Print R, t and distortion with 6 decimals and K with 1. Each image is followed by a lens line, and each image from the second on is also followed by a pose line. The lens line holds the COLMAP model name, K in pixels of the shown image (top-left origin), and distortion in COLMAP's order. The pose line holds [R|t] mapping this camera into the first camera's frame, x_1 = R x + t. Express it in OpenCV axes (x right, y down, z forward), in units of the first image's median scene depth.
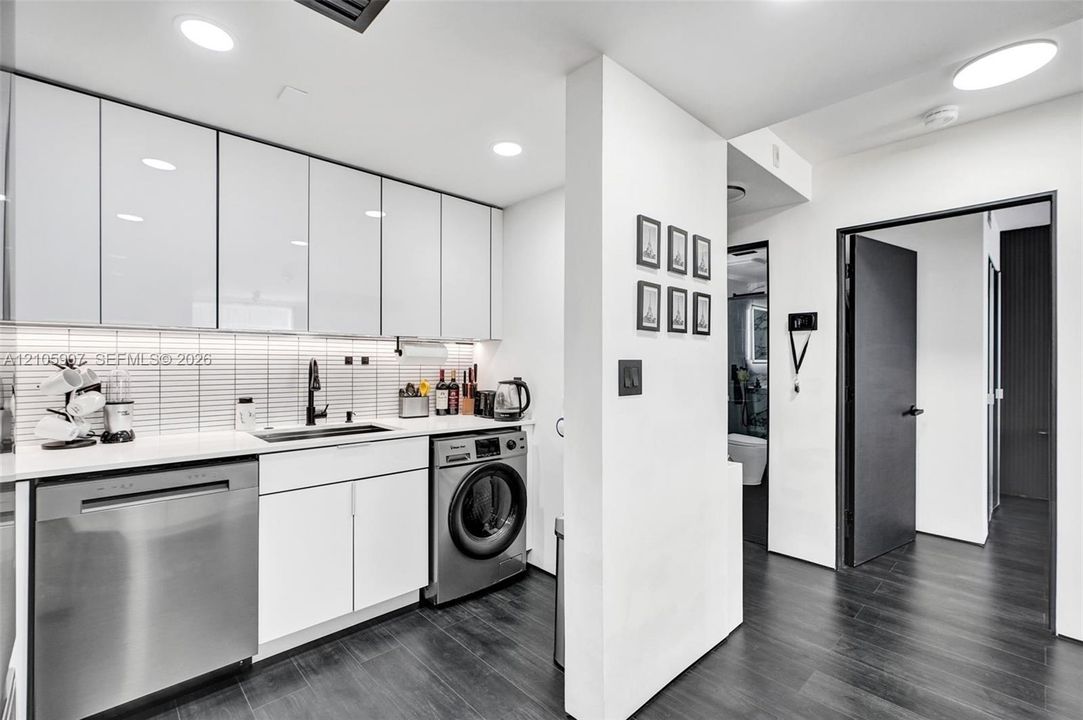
lens RADIAL K [[490.1, 0, 538.6], [0, 490.1, 356.0], [0, 0, 1]] dist [-0.008464, 0.000056]
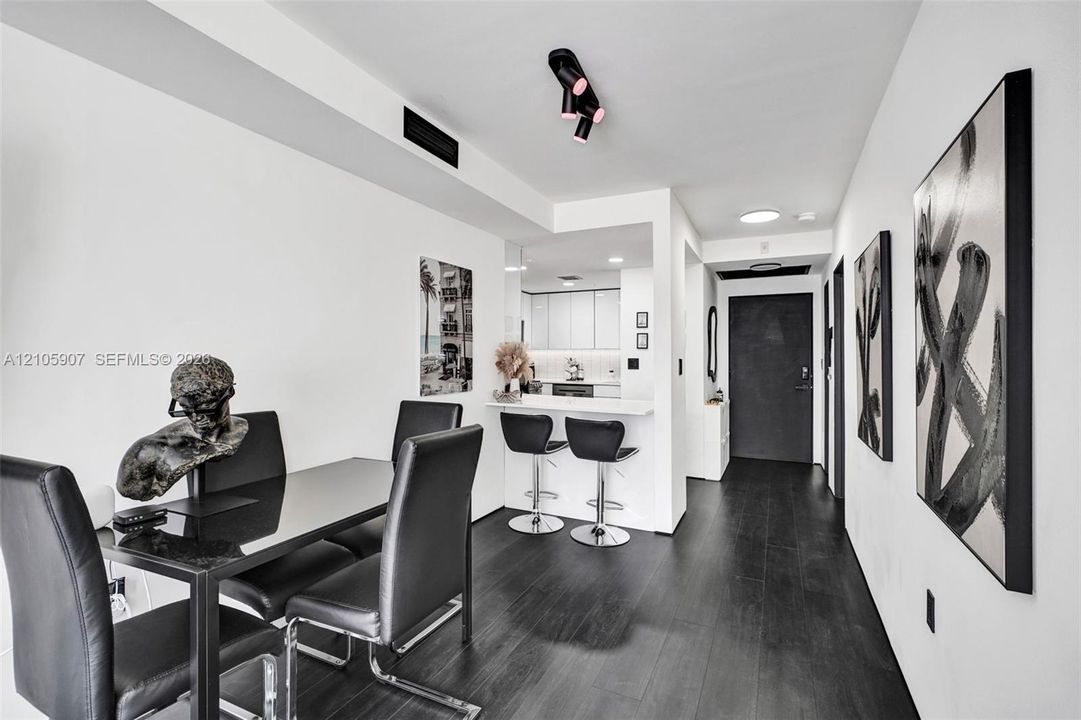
lens RADIAL K [[489.2, 0, 537.6], [0, 489.2, 356.0], [0, 0, 1]] dist [-0.008464, 0.000056]
pose [[0.357110, -0.002279, -0.934060, 1.991856], [0.005273, 0.999986, -0.000424, -0.005546], [0.934047, -0.004774, 0.357117, -0.489864]]
